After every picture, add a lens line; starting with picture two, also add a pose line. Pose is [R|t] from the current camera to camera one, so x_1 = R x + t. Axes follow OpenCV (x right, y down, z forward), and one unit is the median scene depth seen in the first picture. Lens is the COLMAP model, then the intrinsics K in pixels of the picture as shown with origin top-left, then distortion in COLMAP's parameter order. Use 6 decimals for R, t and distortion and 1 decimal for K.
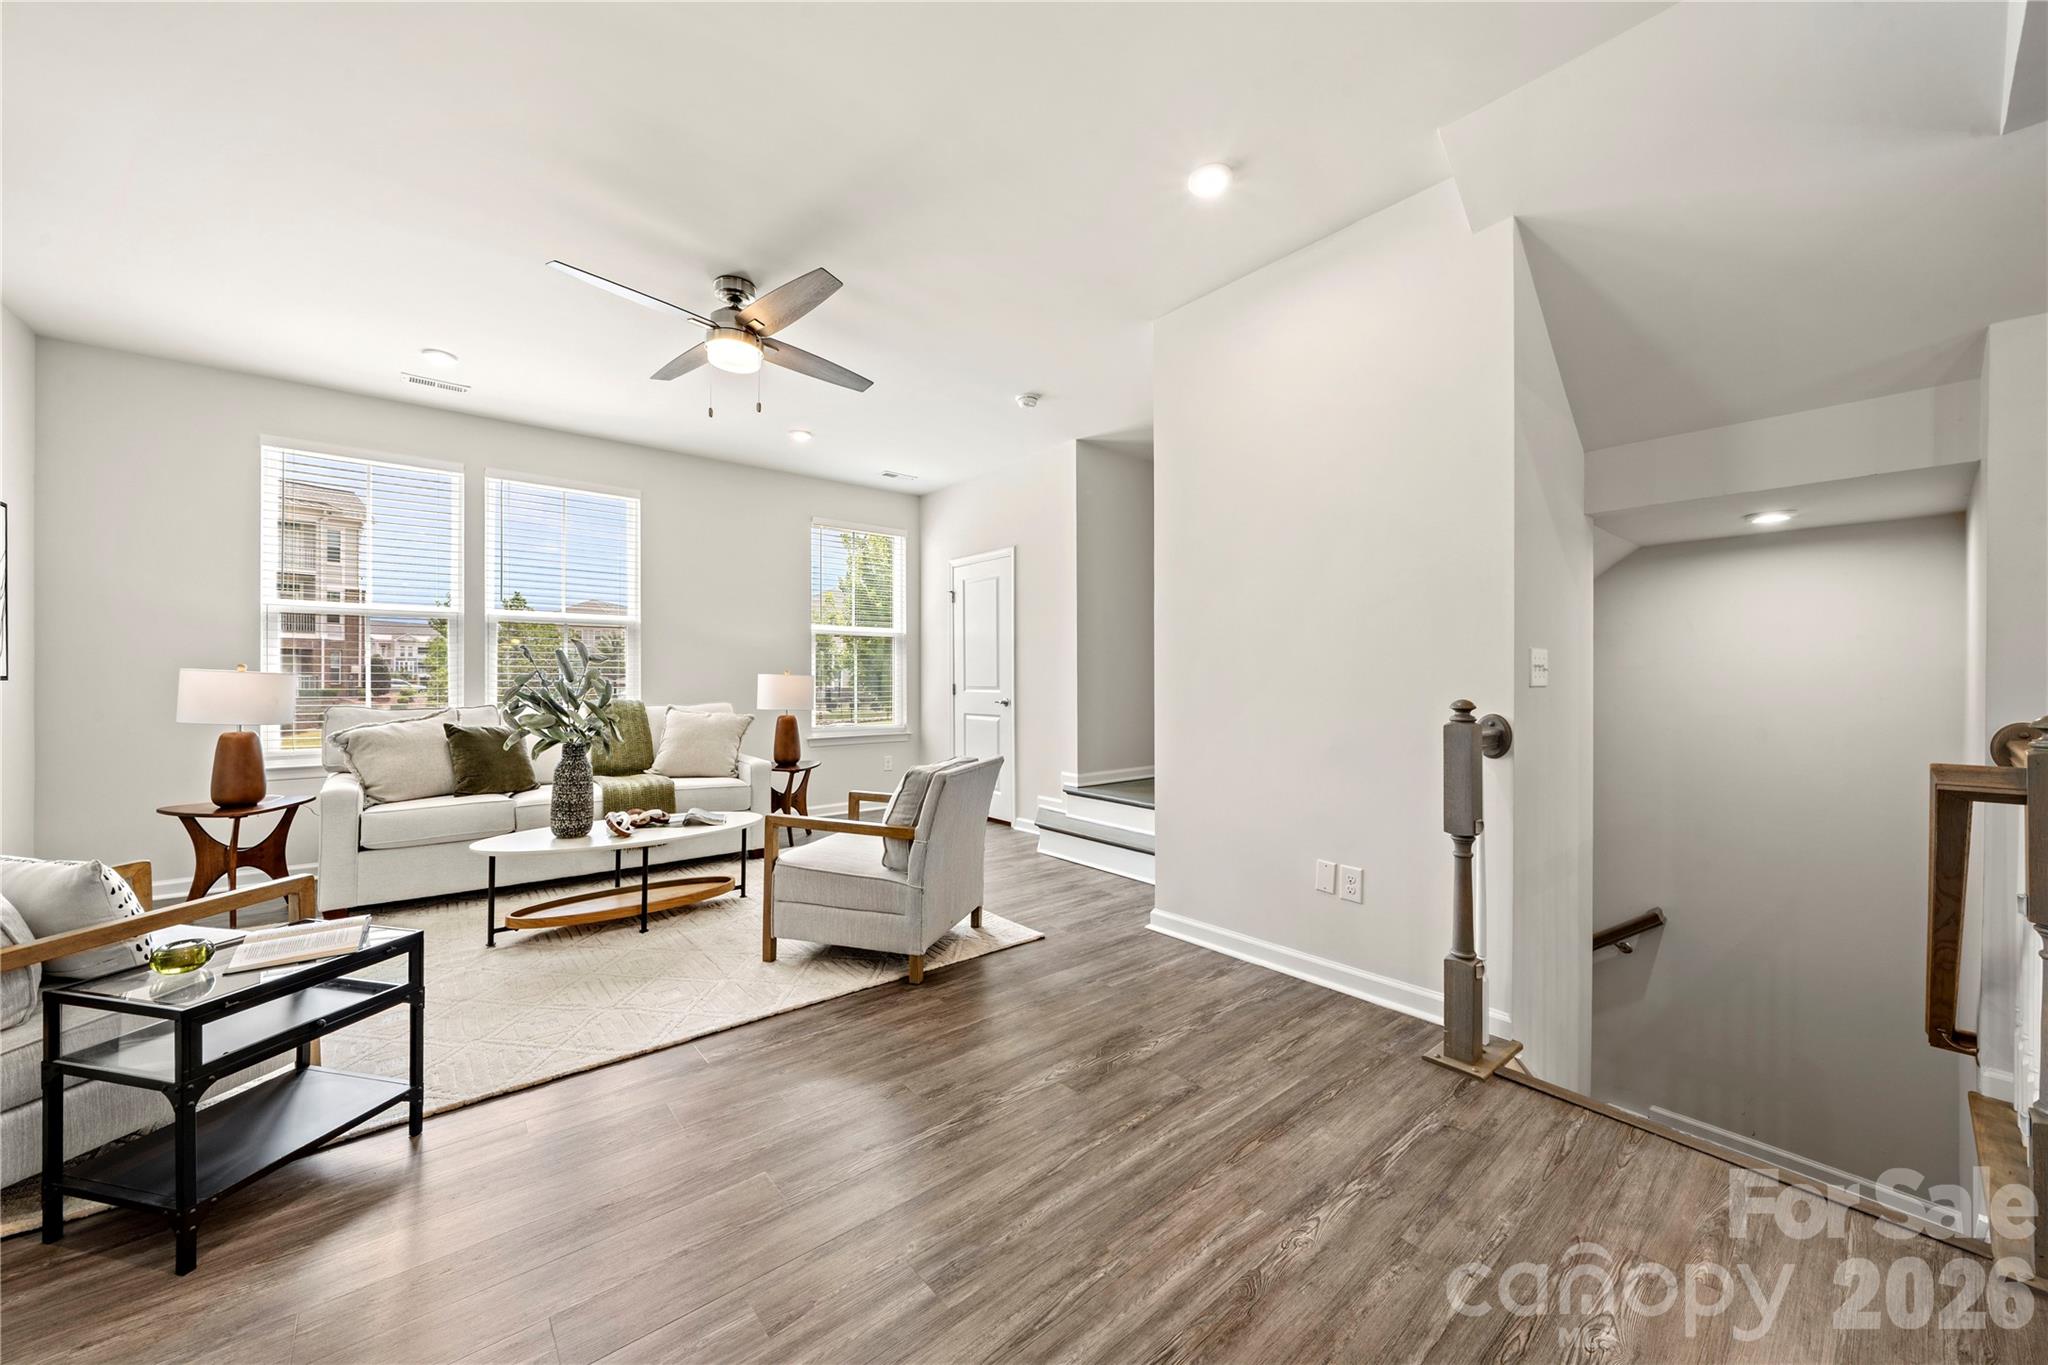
lens RADIAL K [[740.2, 0, 1024.0], [0, 740.2, 682.5], [0, 0, 1]] dist [-0.000094, 0.000002]
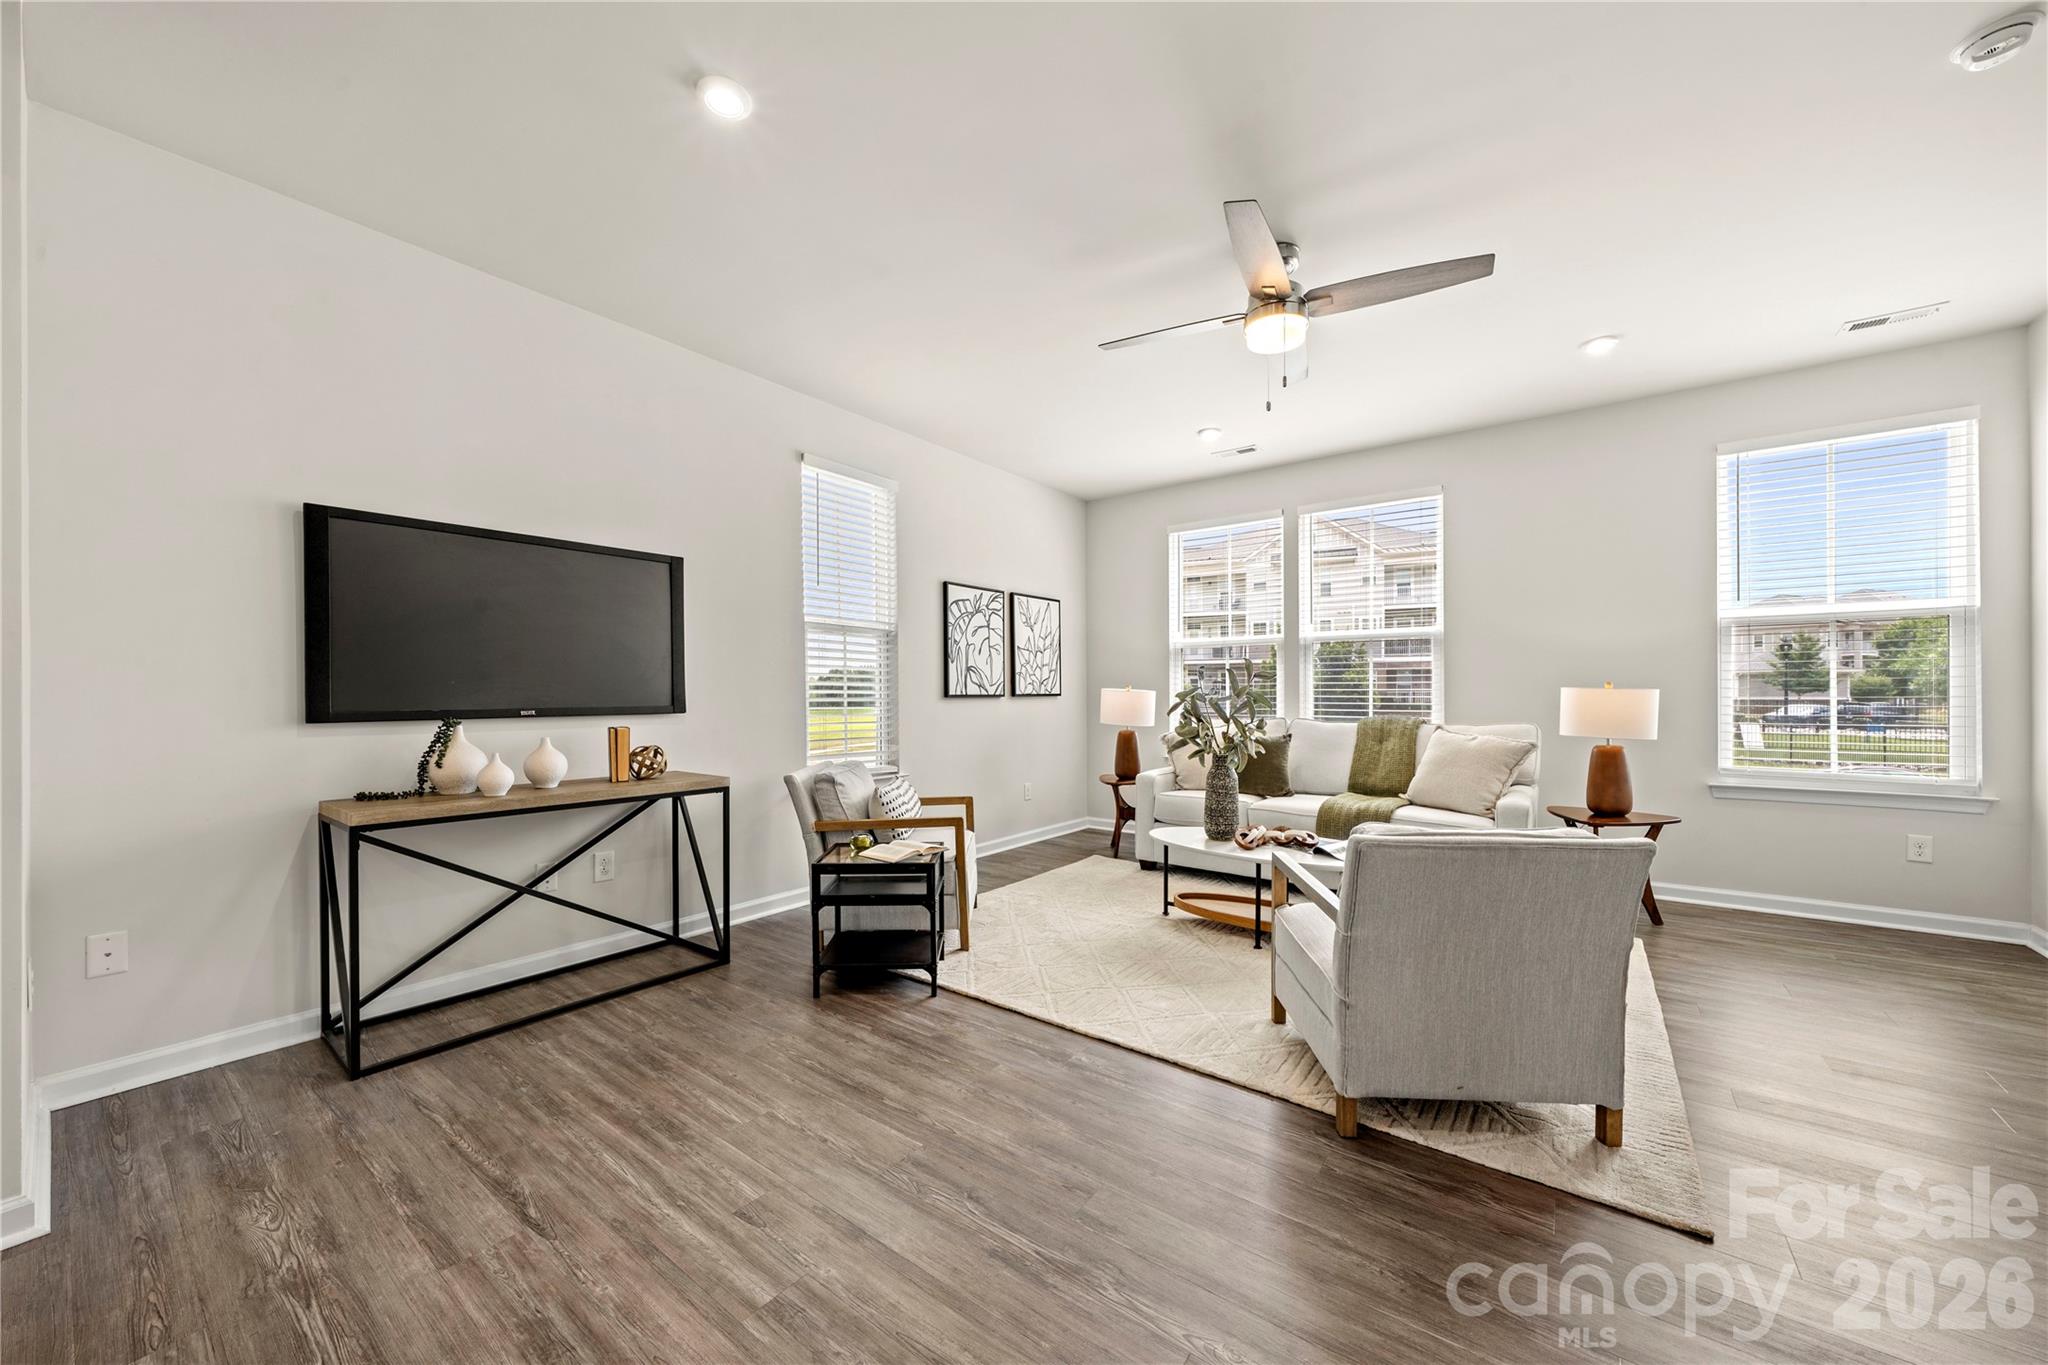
lens RADIAL K [[746.2, 0, 1023.3], [0, 746.2, 695.9], [0, 0, 1]] dist [-0.001654, -0.000120]
pose [[0.219808, -0.001393, -0.975542, 0.403934], [0.000507, 0.999999, -0.001314, -0.002047], [0.975543, -0.000206, 0.219808, 0.477903]]
